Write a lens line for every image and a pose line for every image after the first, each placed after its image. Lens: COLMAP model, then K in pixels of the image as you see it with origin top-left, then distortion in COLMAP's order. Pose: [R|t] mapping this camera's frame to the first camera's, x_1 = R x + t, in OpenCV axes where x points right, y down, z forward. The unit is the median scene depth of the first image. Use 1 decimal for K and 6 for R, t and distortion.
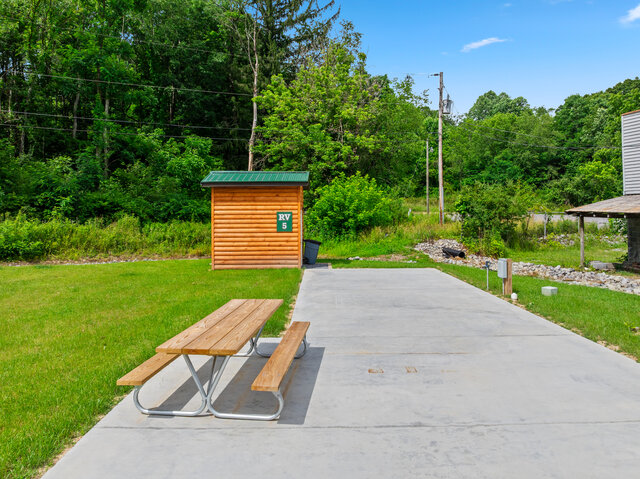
lens RADIAL K [[457.9, 0, 323.2], [0, 457.9, 201.9], [0, 0, 1]] dist [-0.034678, -0.002394]
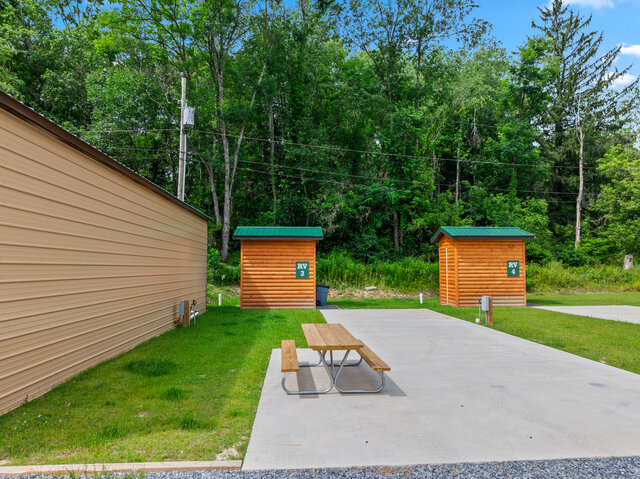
lens RADIAL K [[454.2, 0, 320.0], [0, 454.2, 239.5], [0, 0, 1]] dist [-0.032025, -0.001766]
pose [[0.949621, -0.015304, -0.313026, -0.697548], [0.005575, 0.999474, -0.031952, 0.003868], [0.313350, 0.028597, 0.949207, -0.515358]]
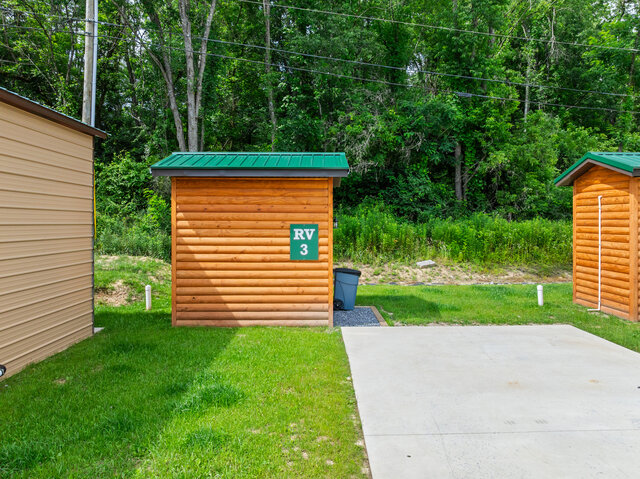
lens RADIAL K [[452.4, 0, 320.3], [0, 452.4, 217.1], [0, 0, 1]] dist [-0.027003, -0.000387]
pose [[0.932124, 0.002538, -0.362130, -0.839881], [0.005338, 0.999770, 0.020748, 0.003602], [0.362100, -0.021272, 0.931897, -0.079910]]
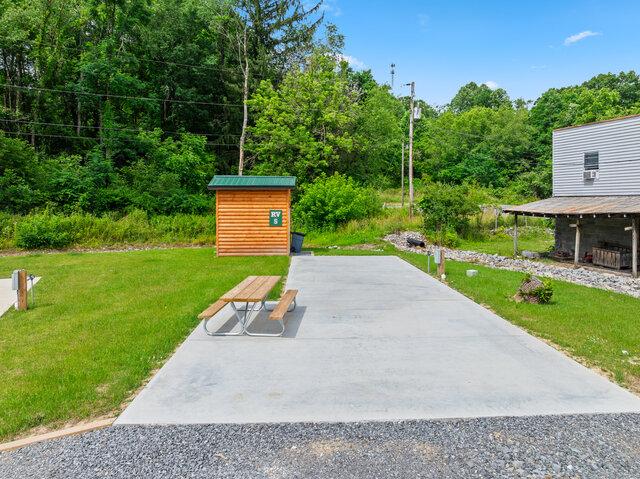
lens RADIAL K [[457.4, 0, 321.5], [0, 457.4, 208.4], [0, 0, 1]] dist [-0.036814, 0.001716]
pose [[0.999529, 0.005130, 0.030250, 0.001226], [-0.006452, 0.999020, 0.043787, -0.026658], [-0.029996, -0.043962, 0.998583, -0.167482]]
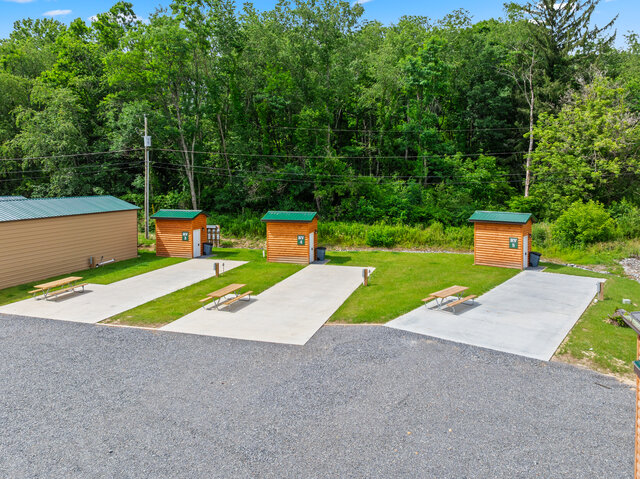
lens RADIAL K [[466.7, 0, 327.2], [0, 466.7, 187.4], [0, 0, 1]] dist [-0.027529, -0.006016]
pose [[0.789299, 0.018640, -0.613726, 0.329928], [0.012797, 0.998823, 0.046795, -0.195507], [0.613876, -0.044789, 0.788131, -0.647698]]
